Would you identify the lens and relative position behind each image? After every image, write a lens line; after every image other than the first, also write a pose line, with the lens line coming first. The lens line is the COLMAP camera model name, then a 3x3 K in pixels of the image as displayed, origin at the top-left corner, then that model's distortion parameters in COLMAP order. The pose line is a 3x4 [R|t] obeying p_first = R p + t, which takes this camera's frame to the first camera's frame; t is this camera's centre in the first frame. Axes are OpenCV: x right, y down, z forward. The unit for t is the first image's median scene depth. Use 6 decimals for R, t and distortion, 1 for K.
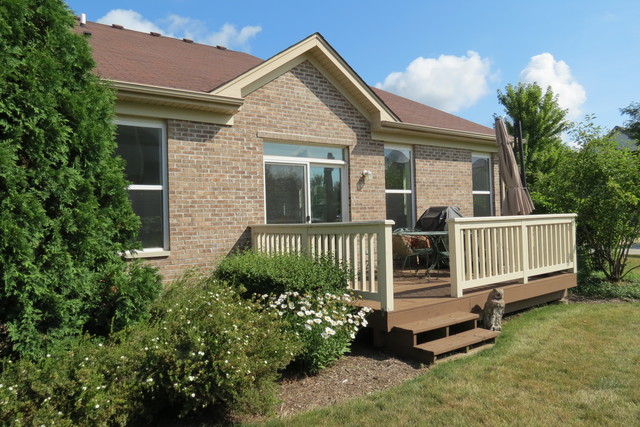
lens RADIAL K [[458.7, 0, 320.0], [0, 458.7, 213.5], [0, 0, 1]] dist [-0.032356, -0.000144]
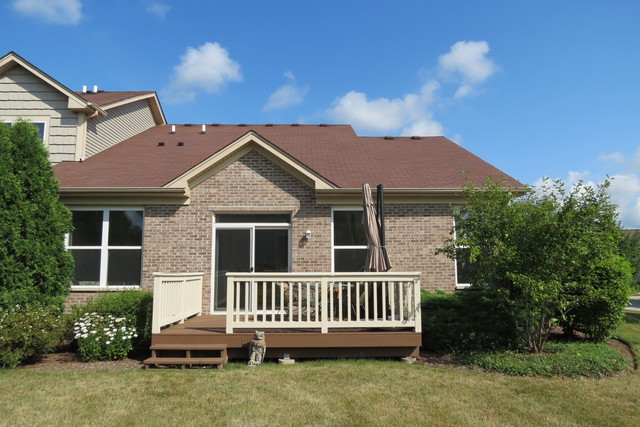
lens RADIAL K [[458.7, 0, 320.0], [0, 458.7, 213.5], [0, 0, 1]] dist [-0.032356, -0.000144]
pose [[0.820274, -0.042050, -0.570423, 0.962506], [-0.014039, 0.995513, -0.093574, -0.030734], [0.571799, 0.084765, 0.816003, 0.039436]]
